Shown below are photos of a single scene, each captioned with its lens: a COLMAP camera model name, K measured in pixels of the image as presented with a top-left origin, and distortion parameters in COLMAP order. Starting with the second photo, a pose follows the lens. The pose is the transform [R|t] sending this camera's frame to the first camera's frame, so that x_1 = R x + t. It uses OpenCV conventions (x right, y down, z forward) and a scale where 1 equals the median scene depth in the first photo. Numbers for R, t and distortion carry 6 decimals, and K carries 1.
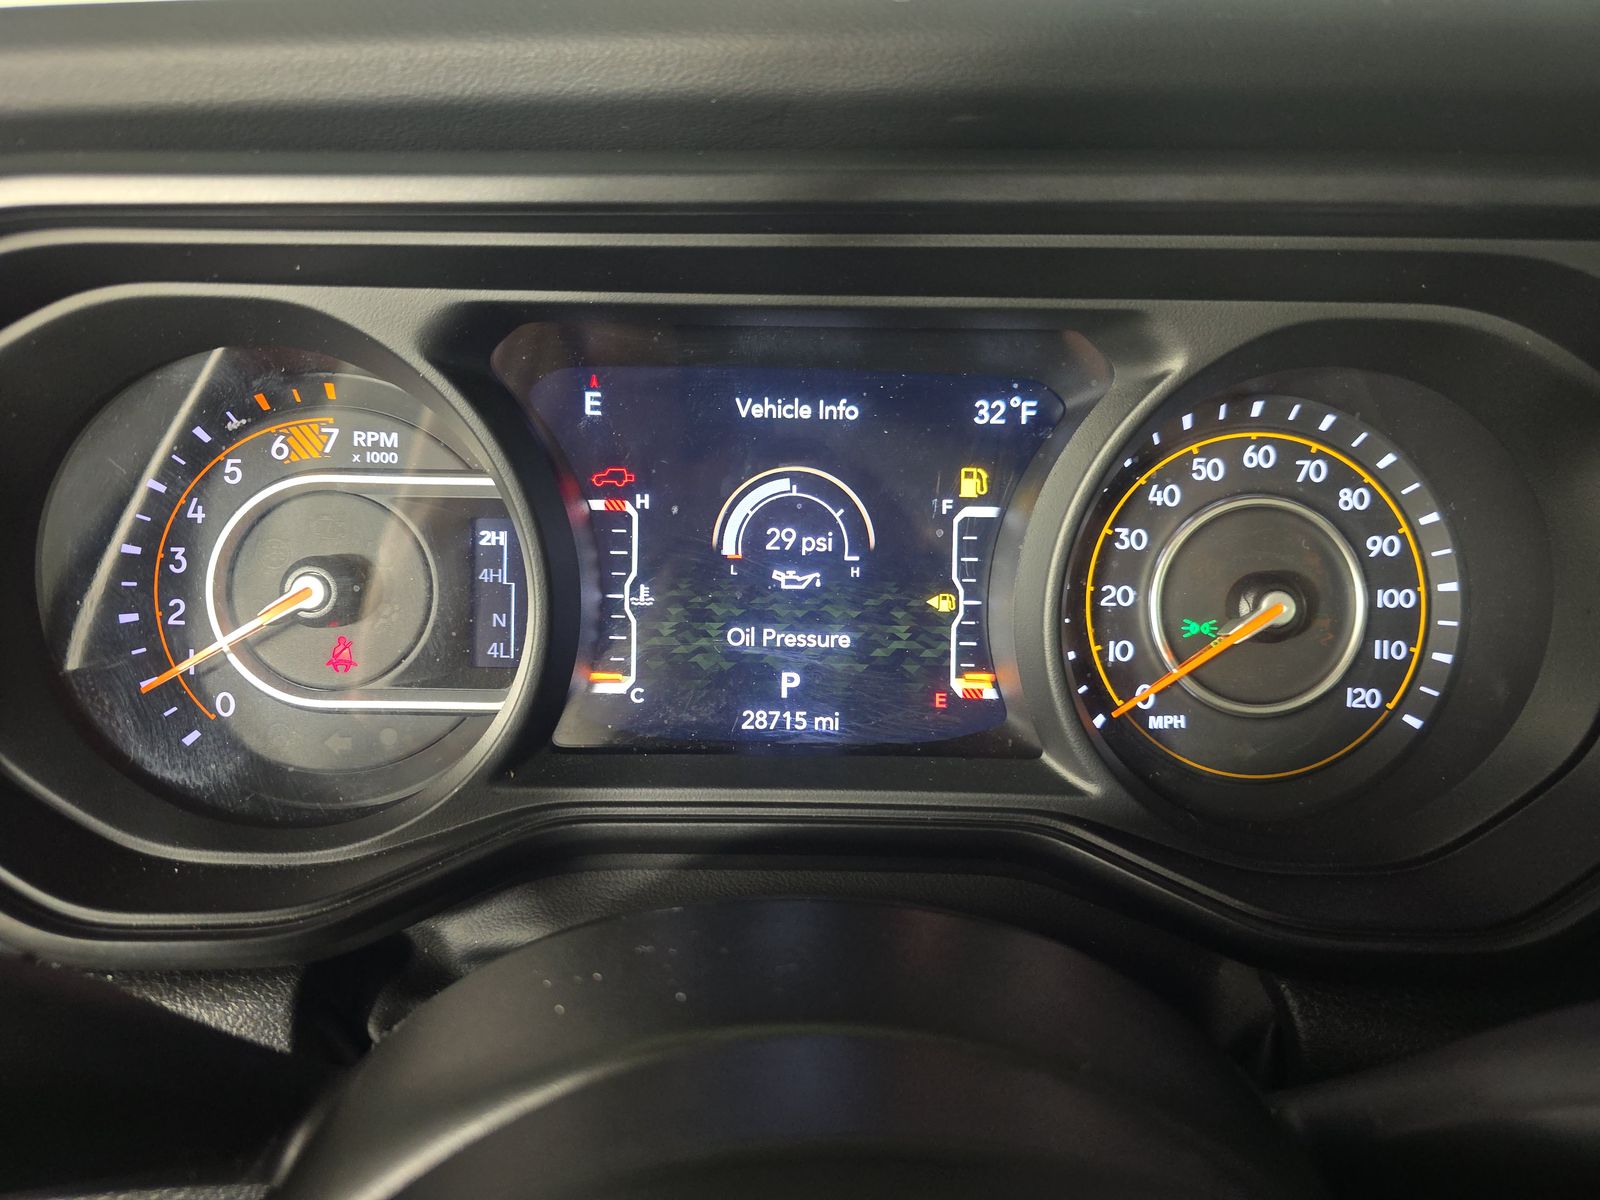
lens RADIAL K [[1081.2, 0, 801.6], [0, 1081.2, 592.7], [0, 0, 1]] dist [0.012197, -0.011281]
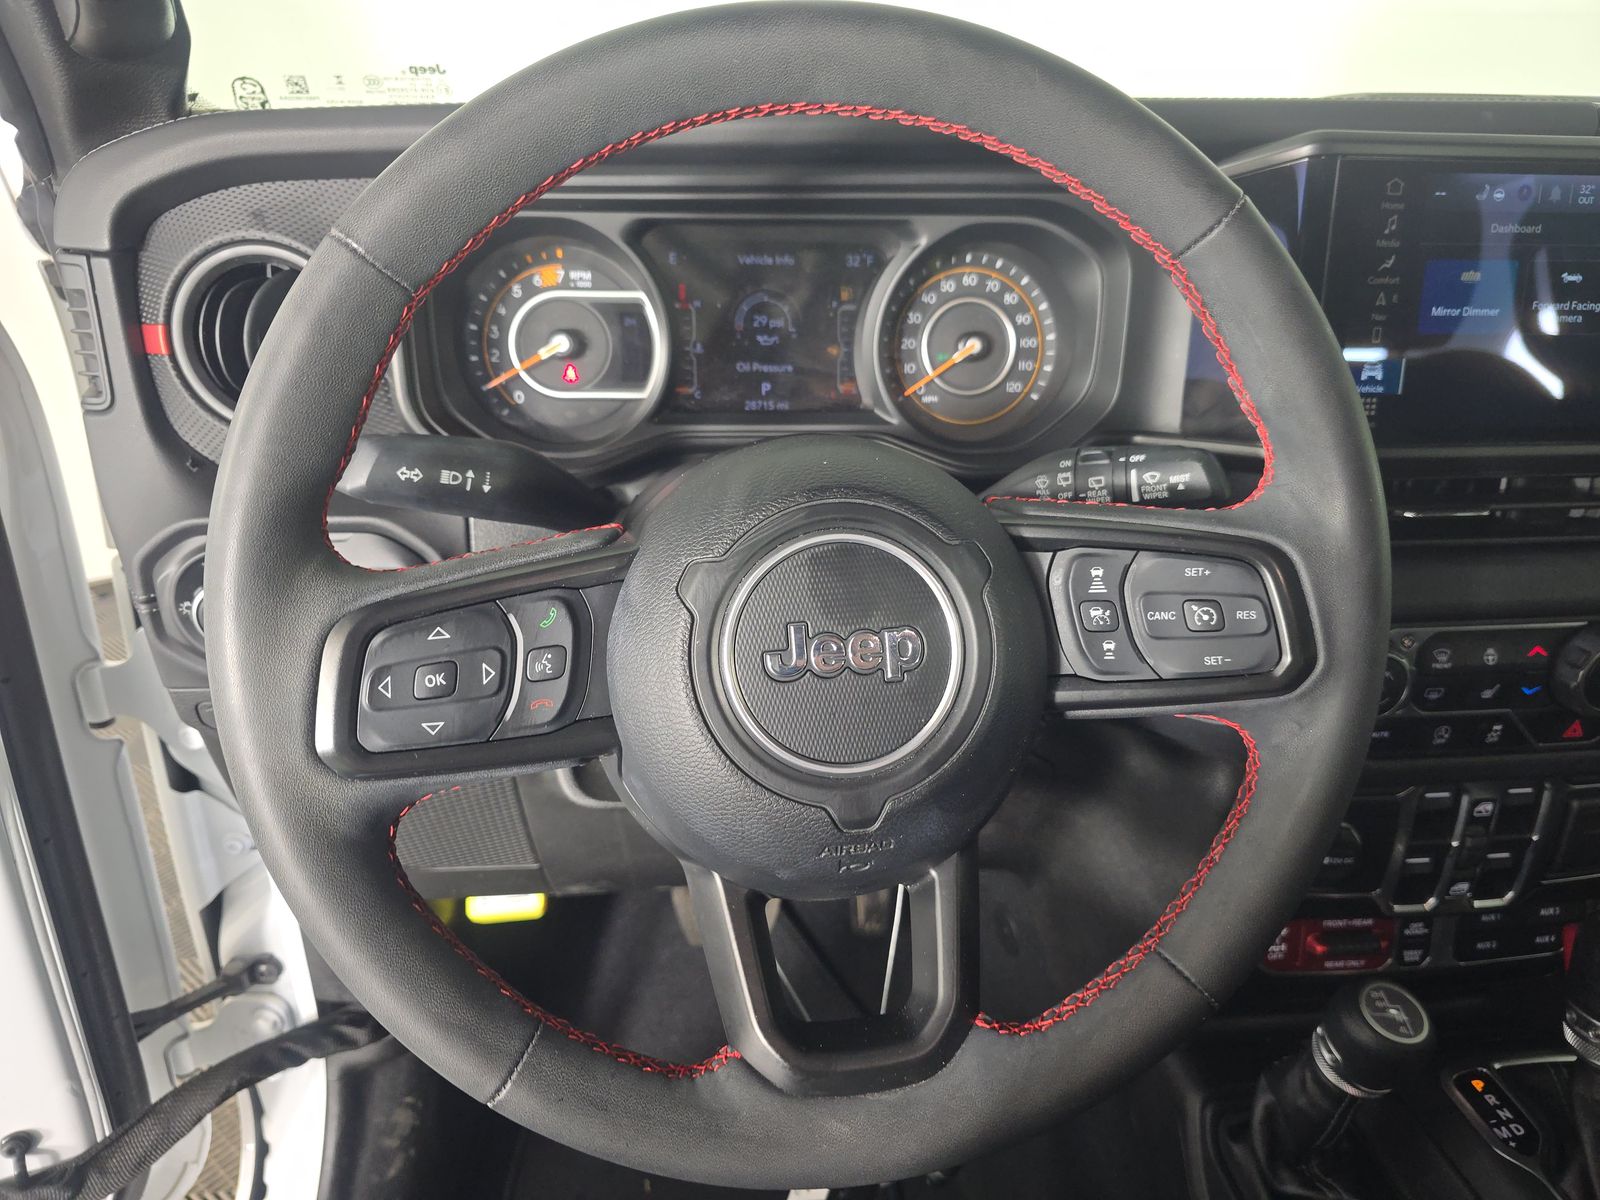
lens RADIAL K [[1081.2, 0, 795.4], [0, 1081.2, 601.8], [0, 0, 1]] dist [0.012197, -0.011281]
pose [[0.996823, -0.032043, 0.072921, -0.132820], [0.020557, 0.987991, 0.153136, 0.188365], [-0.076952, -0.151150, 0.985511, -1.324072]]
